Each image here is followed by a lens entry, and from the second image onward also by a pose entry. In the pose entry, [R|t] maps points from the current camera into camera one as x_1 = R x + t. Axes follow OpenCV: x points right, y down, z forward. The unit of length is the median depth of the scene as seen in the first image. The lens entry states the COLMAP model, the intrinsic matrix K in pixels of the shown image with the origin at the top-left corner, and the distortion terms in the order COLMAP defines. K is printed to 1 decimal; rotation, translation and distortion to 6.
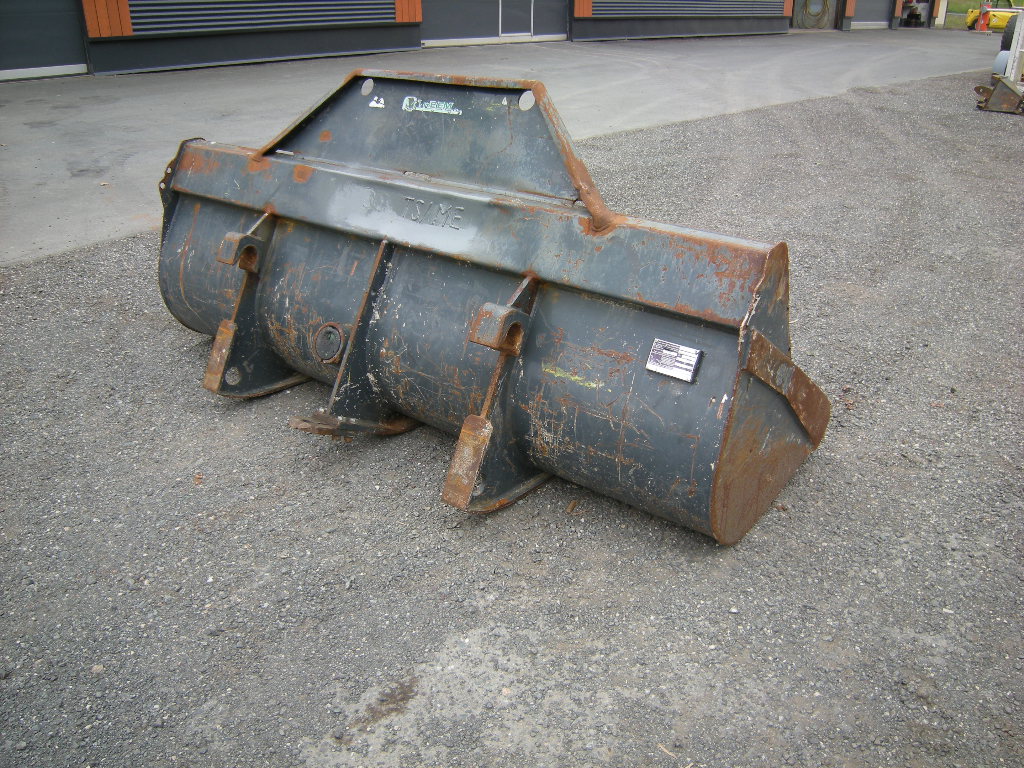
lens RADIAL K [[848.4, 0, 512.0], [0, 848.4, 384.0], [0, 0, 1]] dist [-0.128712, 0.072543]
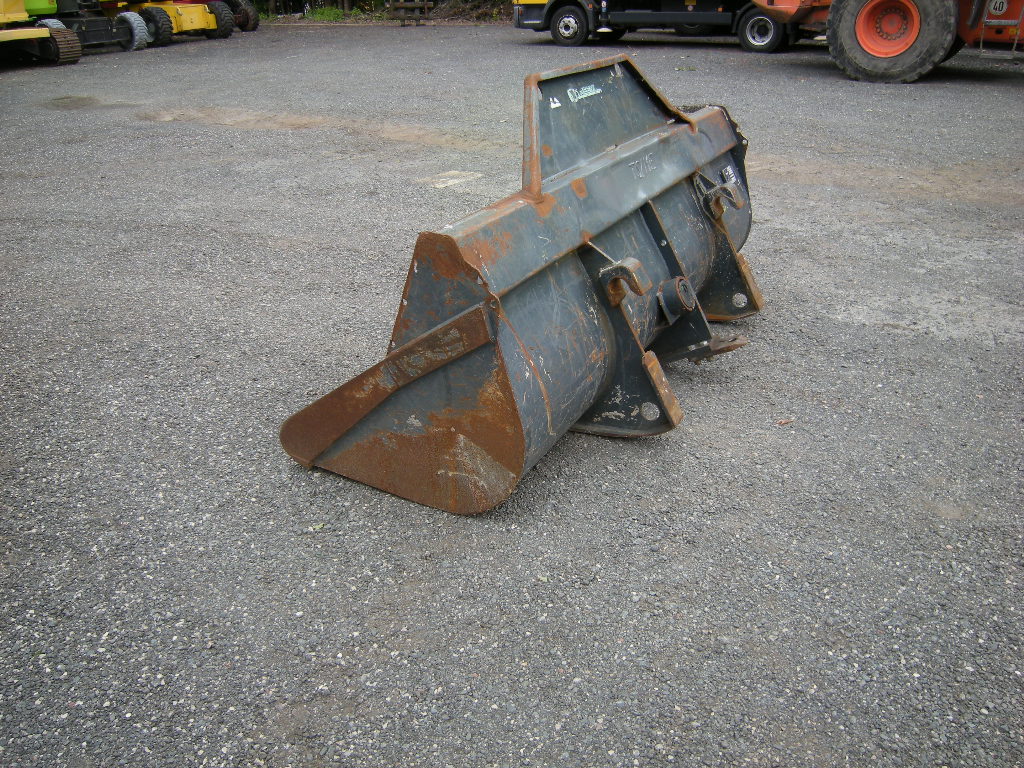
lens RADIAL K [[848.4, 0, 512.0], [0, 848.4, 384.0], [0, 0, 1]] dist [-0.128712, 0.072543]
pose [[-0.169400, -0.436710, 0.883509, -1.293902], [0.443289, 0.766901, 0.464066, -0.615058], [-0.880226, 0.470263, 0.063676, 1.231873]]
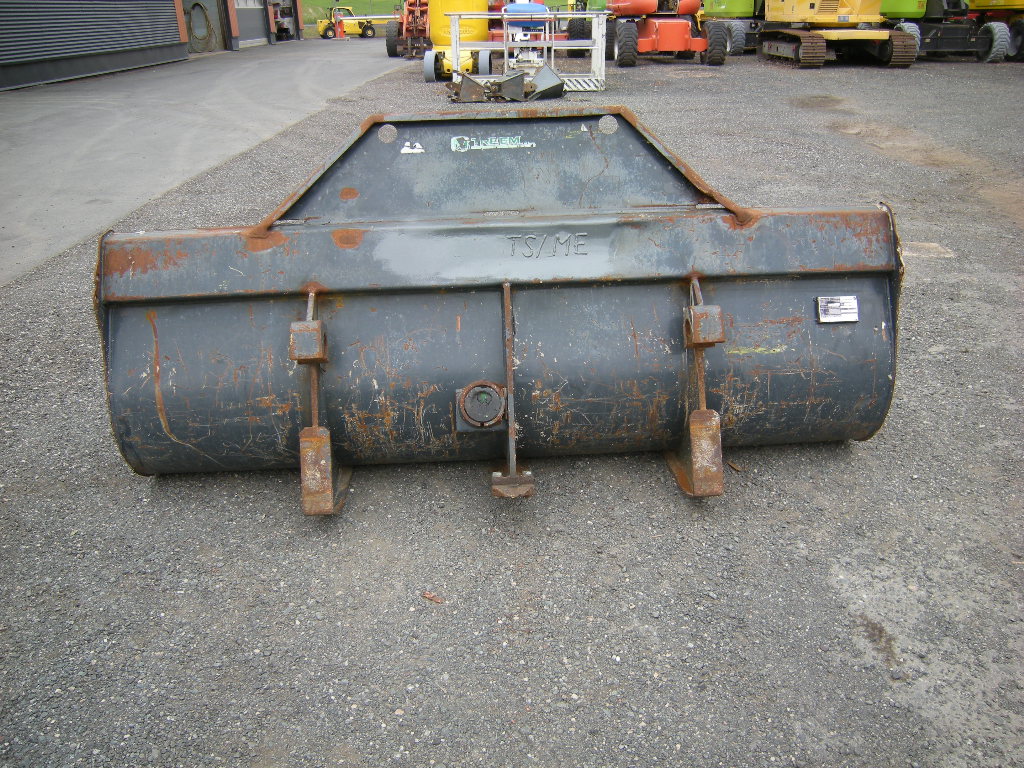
lens RADIAL K [[848.4, 0, 512.0], [0, 848.4, 384.0], [0, 0, 1]] dist [-0.128712, 0.072543]
pose [[0.754611, -0.294254, 0.586496, -0.758175], [0.307976, 0.948074, 0.079408, -0.138007], [-0.579408, 0.120705, 0.806050, 0.231069]]
